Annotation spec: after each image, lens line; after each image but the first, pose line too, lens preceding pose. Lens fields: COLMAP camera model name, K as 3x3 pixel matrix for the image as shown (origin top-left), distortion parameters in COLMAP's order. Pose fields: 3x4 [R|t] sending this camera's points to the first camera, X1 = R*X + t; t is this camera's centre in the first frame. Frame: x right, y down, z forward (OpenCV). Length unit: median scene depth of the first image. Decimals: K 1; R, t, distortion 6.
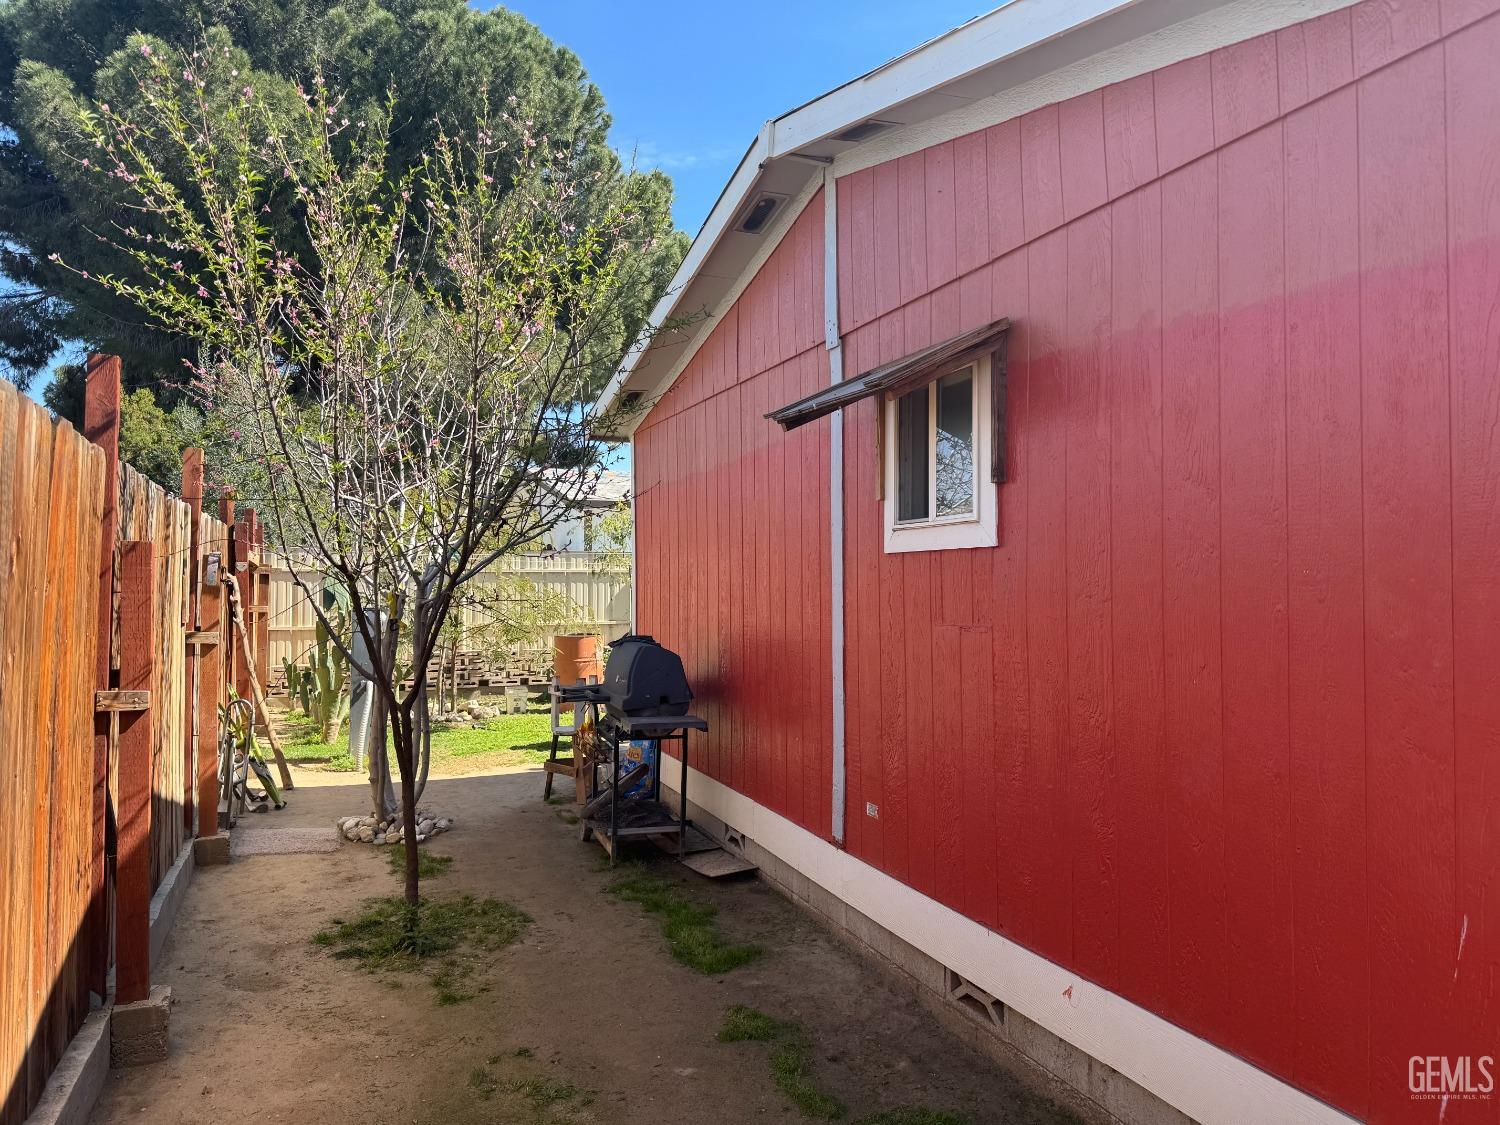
lens RADIAL K [[1044.0, 0, 747.1], [0, 1044.0, 558.3], [0, 0, 1]] dist [0.017619, -0.024541]
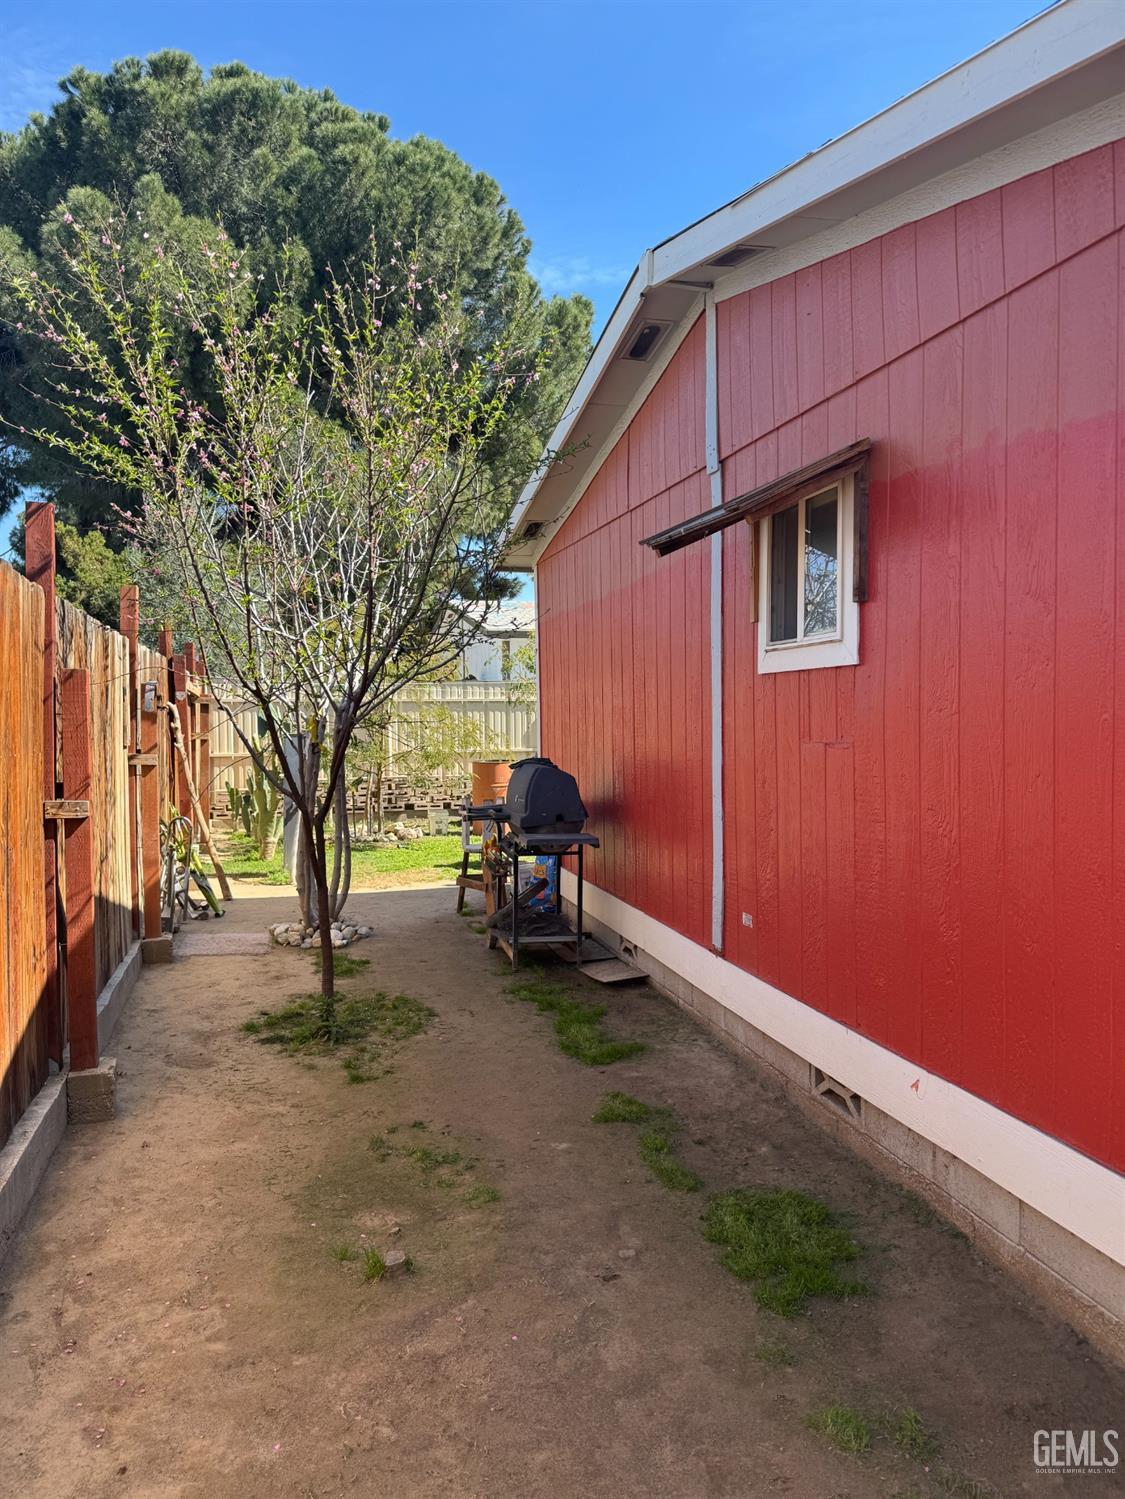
lens RADIAL K [[1043.3, 0, 562.7], [0, 1043.3, 748.6], [0, 0, 1]] dist [0.017619, -0.024541]
pose [[0.993705, -0.003721, -0.111971, 0.048088], [0.010240, 0.998282, 0.057697, 0.007014], [0.111564, -0.058480, 0.992035, -0.045965]]
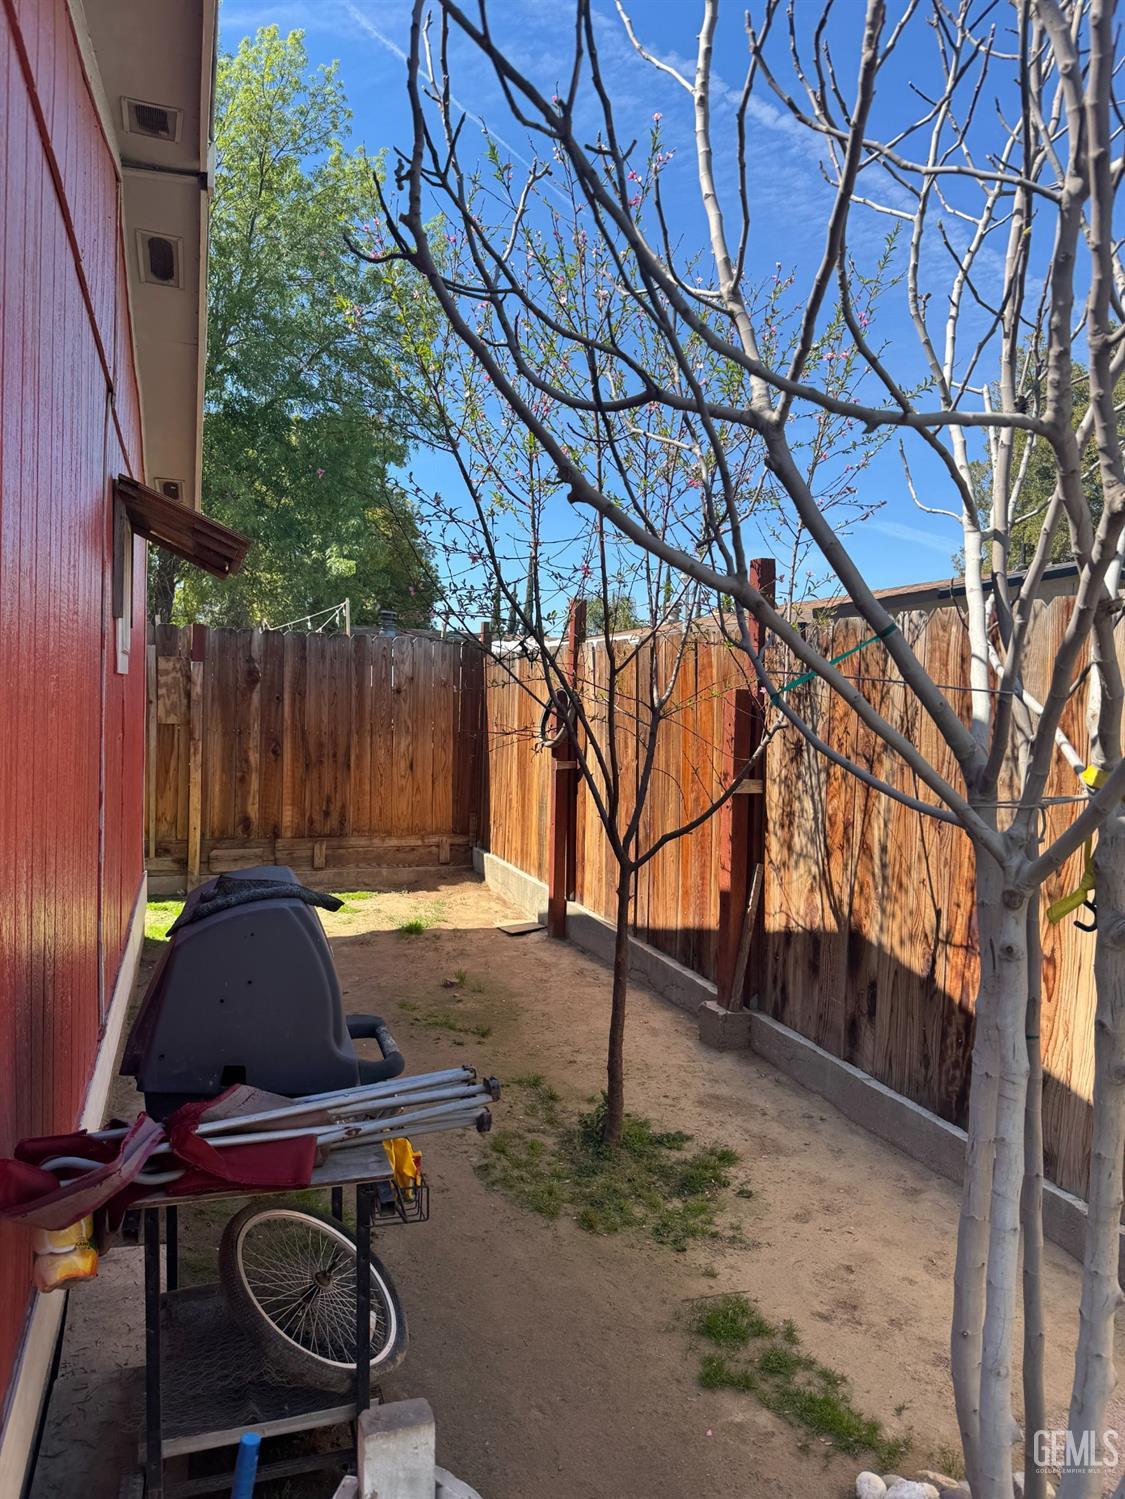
lens RADIAL K [[1043.3, 0, 562.7], [0, 1043.3, 748.6], [0, 0, 1]] dist [0.017619, -0.024541]
pose [[-0.998731, -0.031964, 0.038913, -0.288631], [-0.031122, 0.999273, 0.022036, 0.029619], [-0.039589, 0.020797, -0.999000, 1.749547]]
